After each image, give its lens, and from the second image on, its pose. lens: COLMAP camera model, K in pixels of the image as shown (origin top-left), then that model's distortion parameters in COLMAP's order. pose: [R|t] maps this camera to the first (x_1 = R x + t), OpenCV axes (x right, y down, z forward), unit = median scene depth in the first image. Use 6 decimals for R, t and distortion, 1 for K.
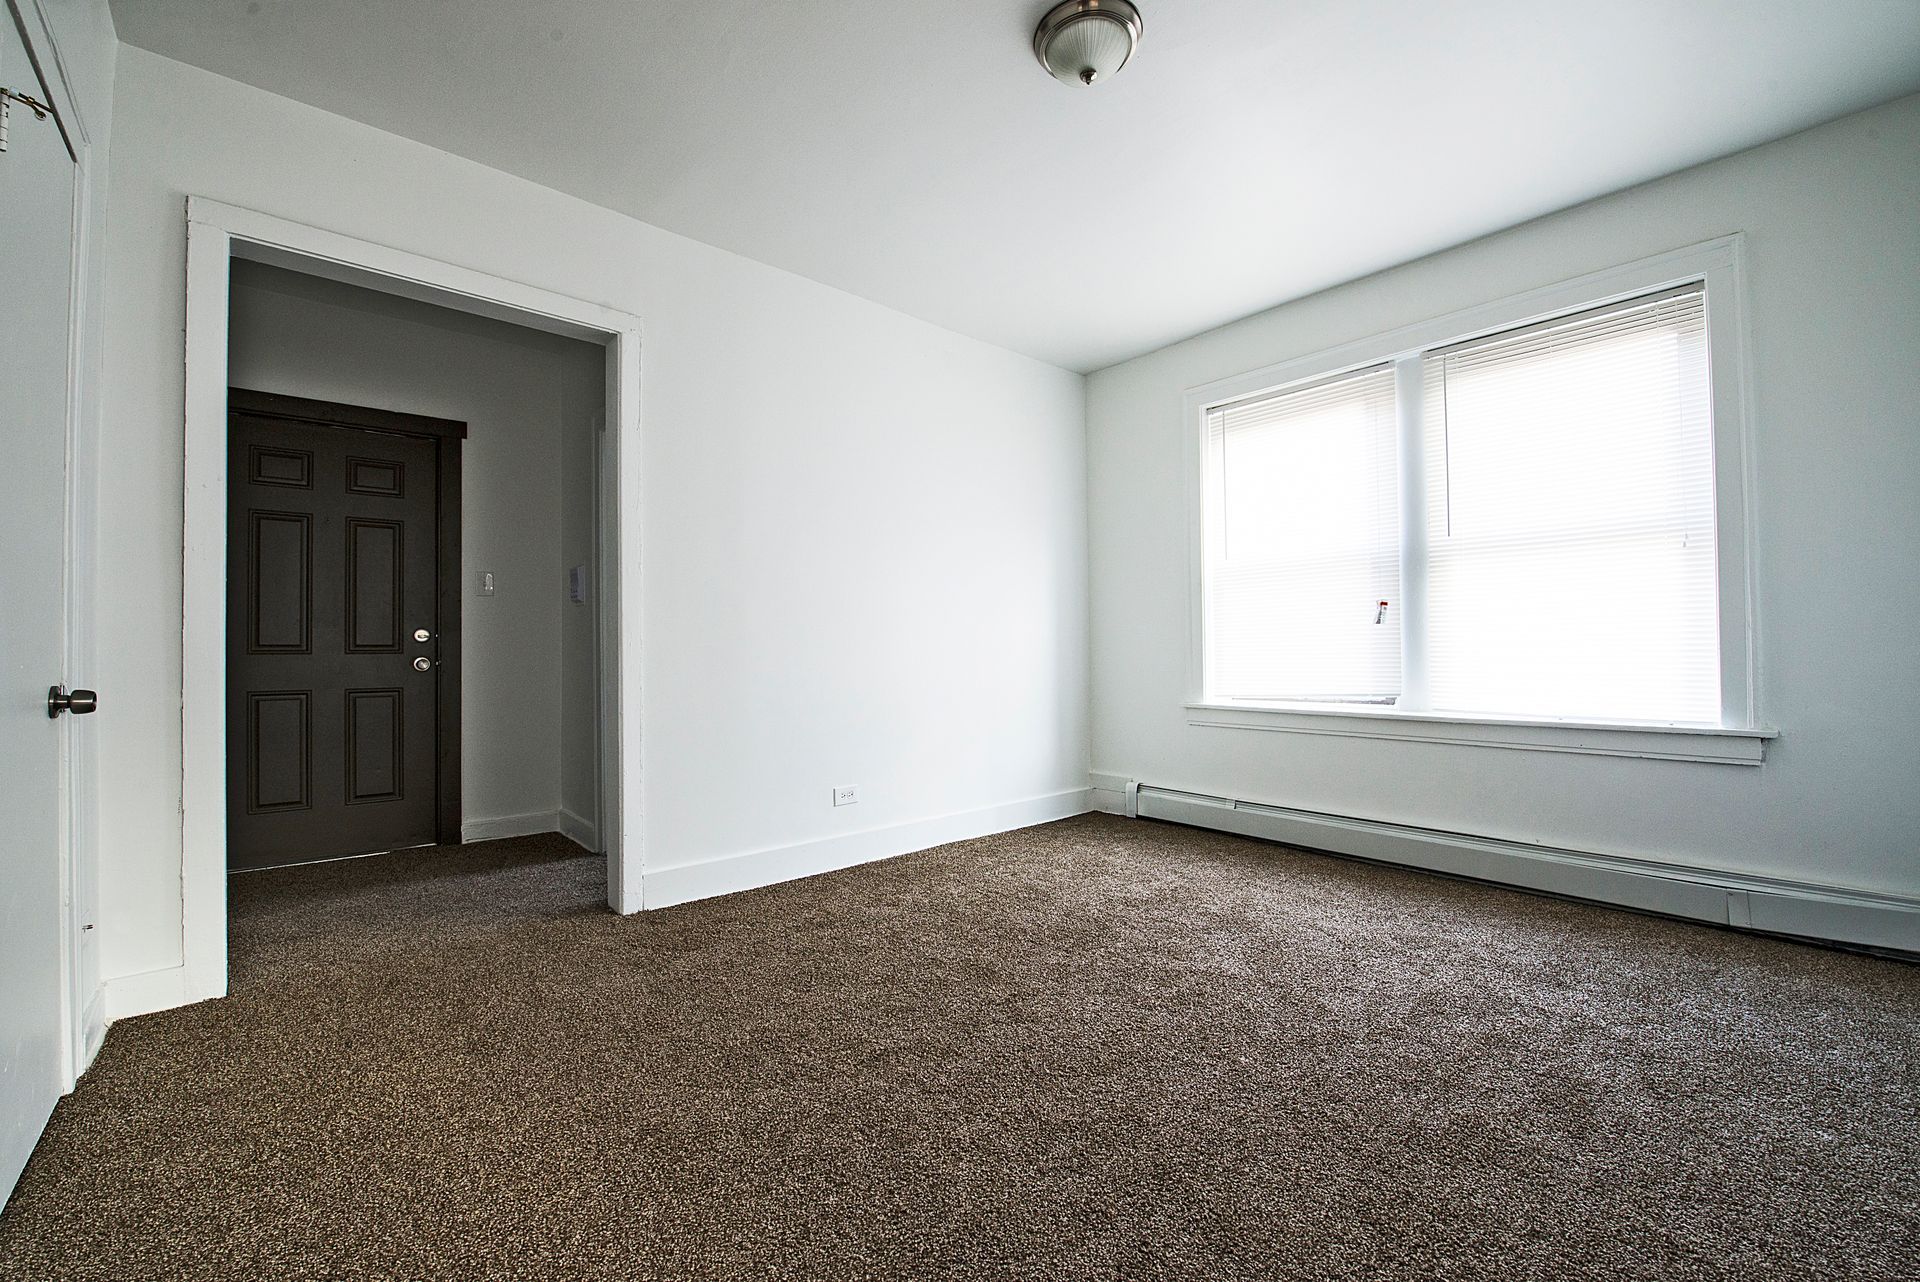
lens RADIAL K [[762.9, 0, 988.2], [0, 762.9, 643.2], [0, 0, 1]] dist [-0.014047, -0.003530]
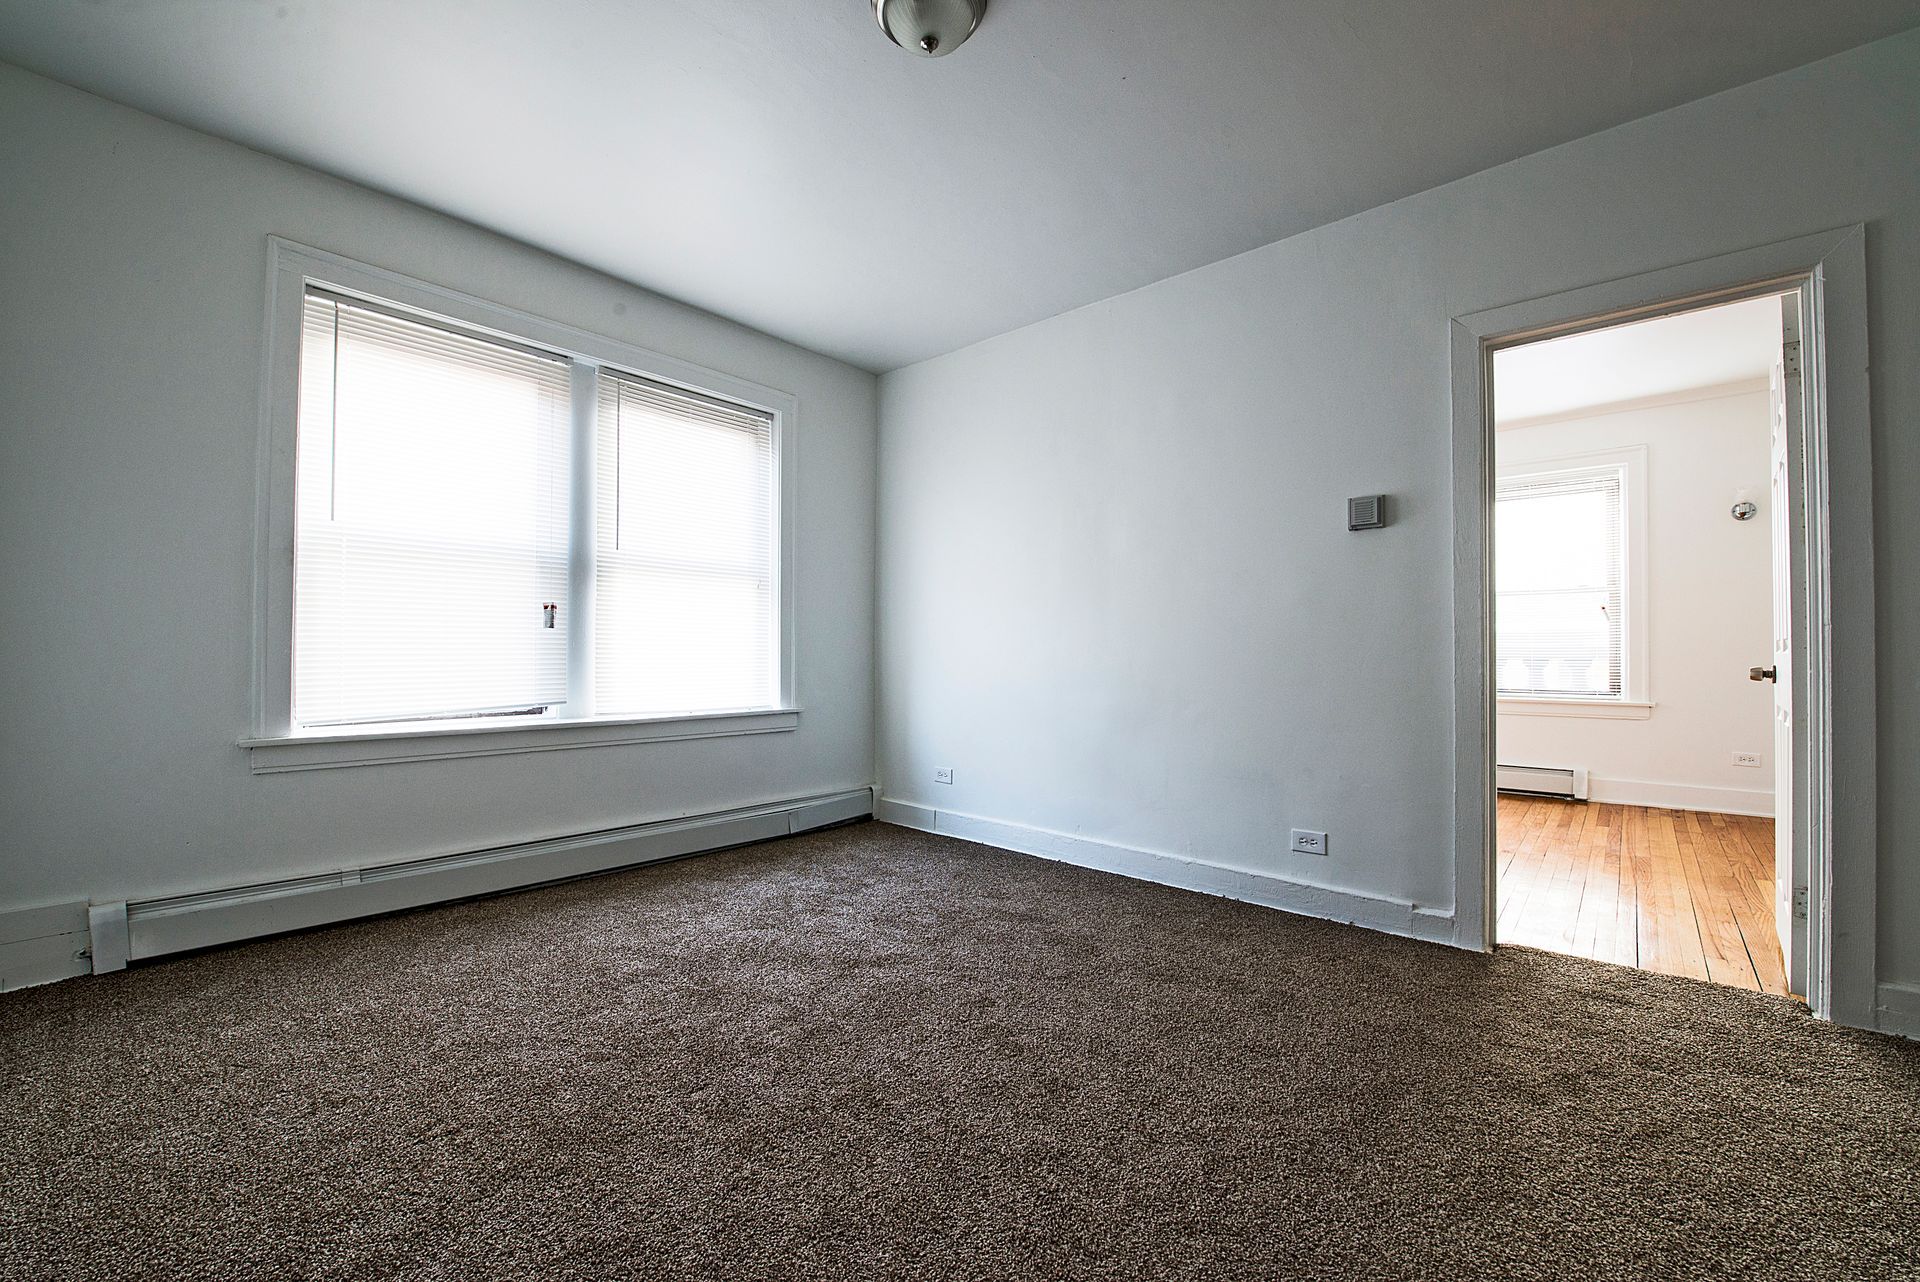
lens RADIAL K [[736.6, 0, 932.9], [0, 736.6, 644.2], [0, 0, 1]] dist [-0.001150, -0.011042]
pose [[-0.050507, 0.022615, 0.998468, -0.439293], [-0.014361, 0.999624, -0.023367, 0.009123], [-0.998620, -0.015519, -0.050163, 0.602179]]
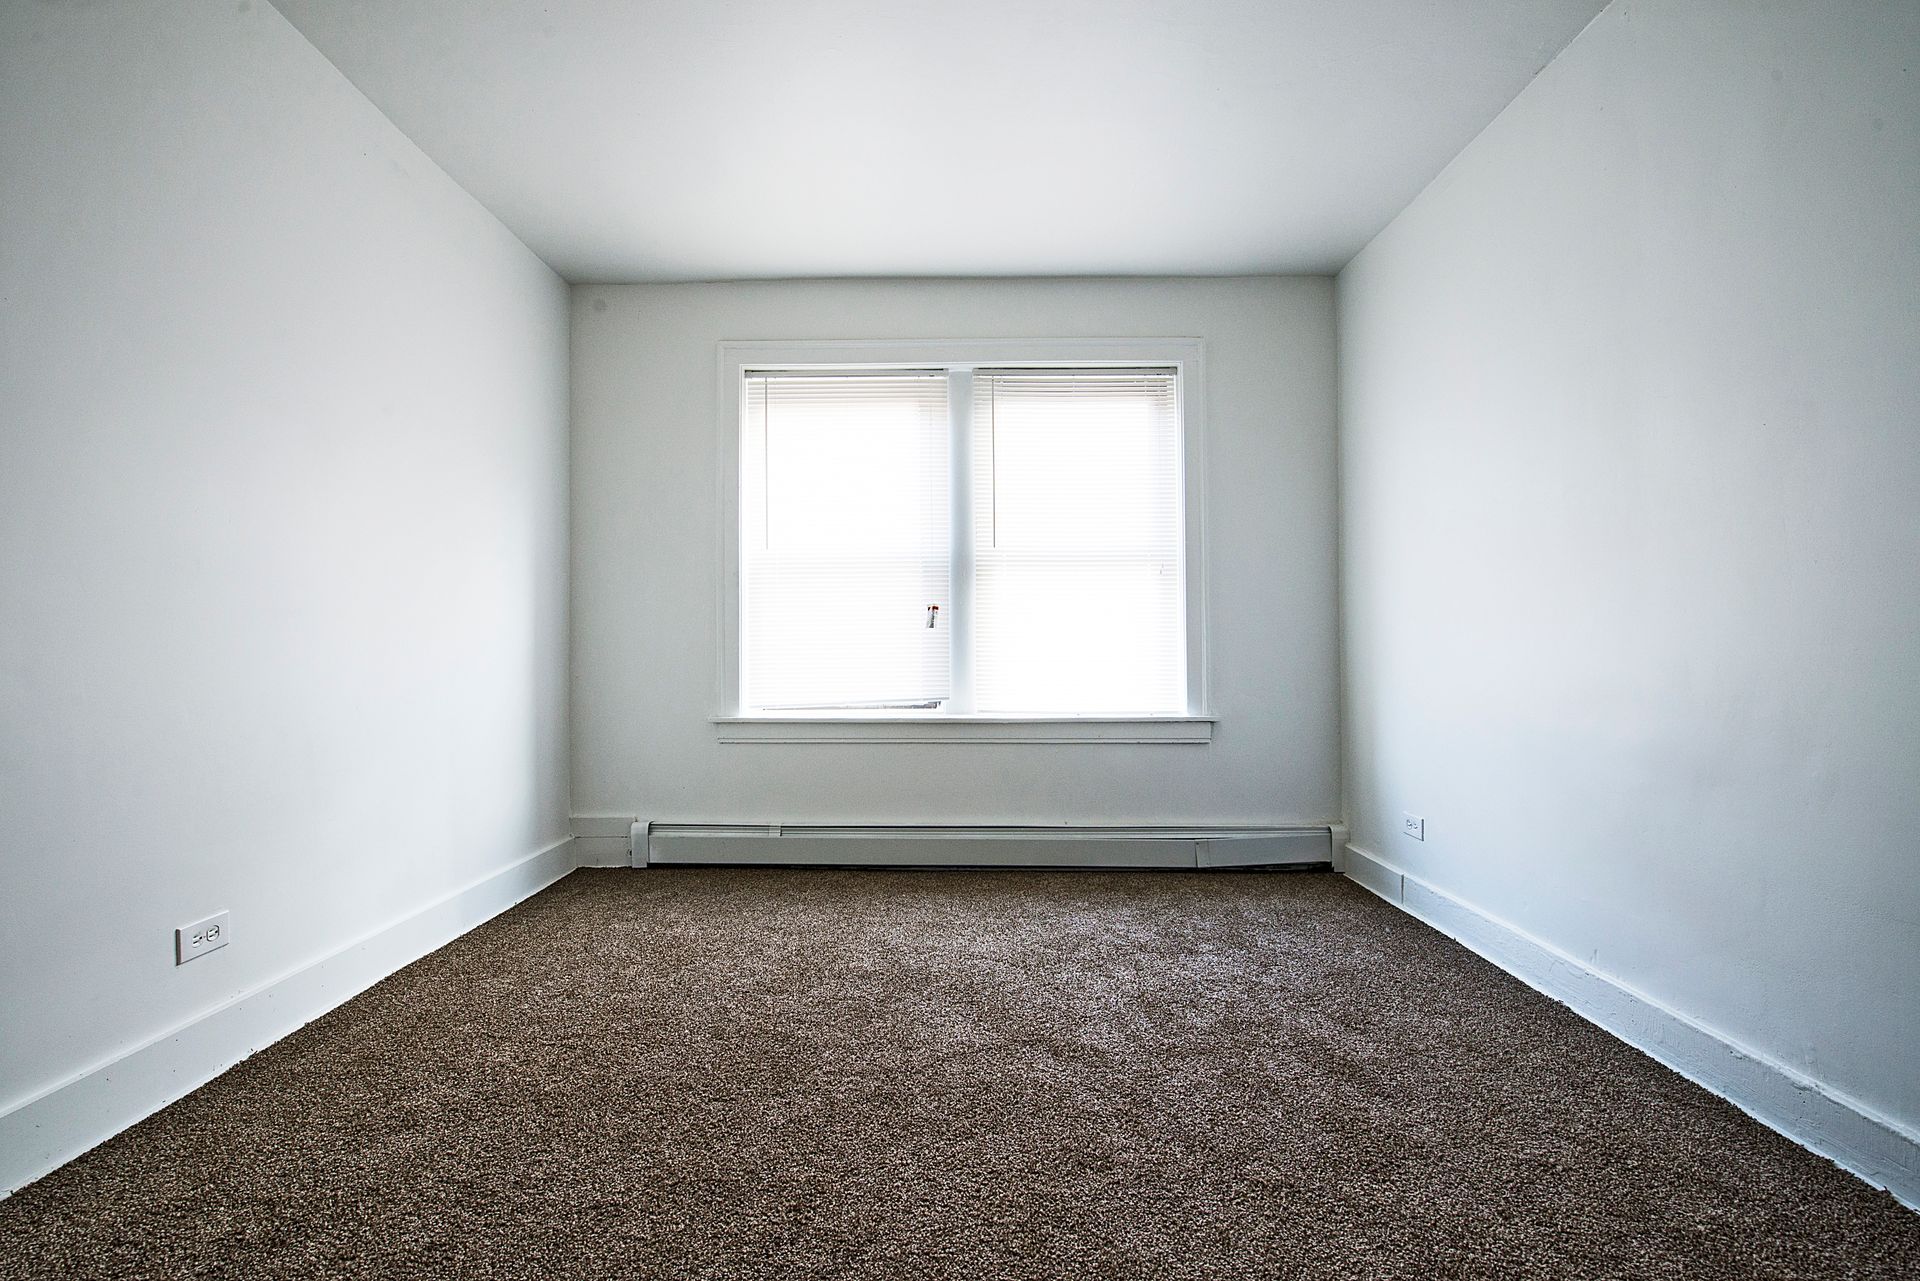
lens RADIAL K [[767.5, 0, 952.2], [0, 767.5, 641.9], [0, 0, 1]] dist [-0.013831, -0.003374]
pose [[0.696057, 0.015666, 0.717816, -0.200539], [-0.009917, 0.999876, -0.012206, 0.005142], [-0.717918, 0.001377, 0.696126, 0.292314]]
